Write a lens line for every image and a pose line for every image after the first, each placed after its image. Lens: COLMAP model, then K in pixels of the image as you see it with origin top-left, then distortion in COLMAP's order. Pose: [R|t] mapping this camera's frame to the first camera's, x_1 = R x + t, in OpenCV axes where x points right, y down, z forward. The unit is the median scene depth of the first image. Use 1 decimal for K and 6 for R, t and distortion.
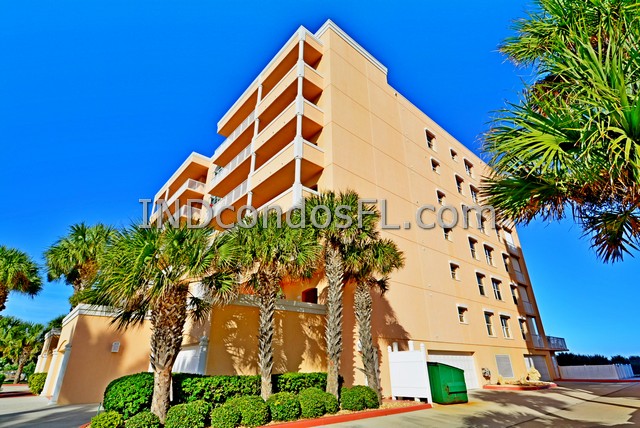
lens RADIAL K [[329.1, 0, 320.0], [0, 329.1, 214.0], [0, 0, 1]] dist [-0.000333, -0.000037]
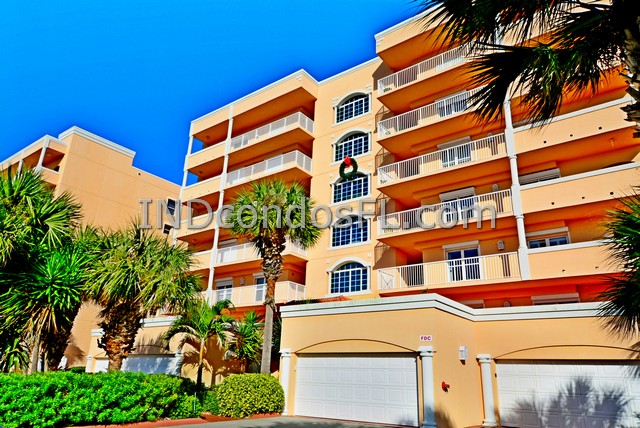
lens RADIAL K [[454.5, 0, 320.0], [0, 454.5, 214.0], [0, 0, 1]] dist [0.023992, -0.000903]
pose [[0.975832, 0.111284, 0.188064, 0.712218], [-0.127781, 0.988733, 0.077965, -0.508573], [-0.177269, -0.100112, 0.979057, -1.092204]]
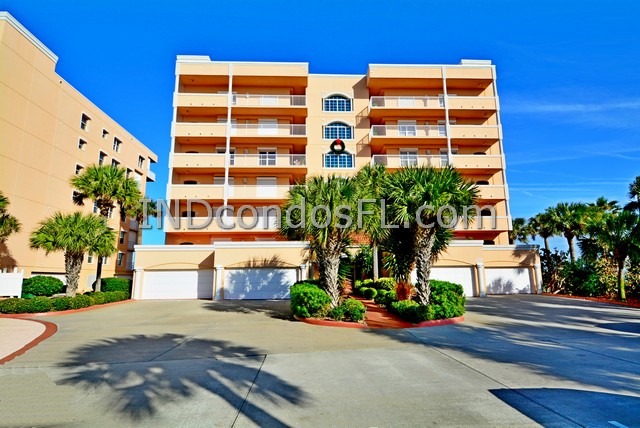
lens RADIAL K [[349.3, 0, 320.0], [0, 349.3, 214.0], [0, 0, 1]] dist [0.001300, -0.001037]
pose [[0.622855, 0.142493, 0.769251, -0.126476], [-0.326819, 0.940757, 0.090361, -0.386030], [-0.710803, -0.307688, 0.632525, -0.828738]]
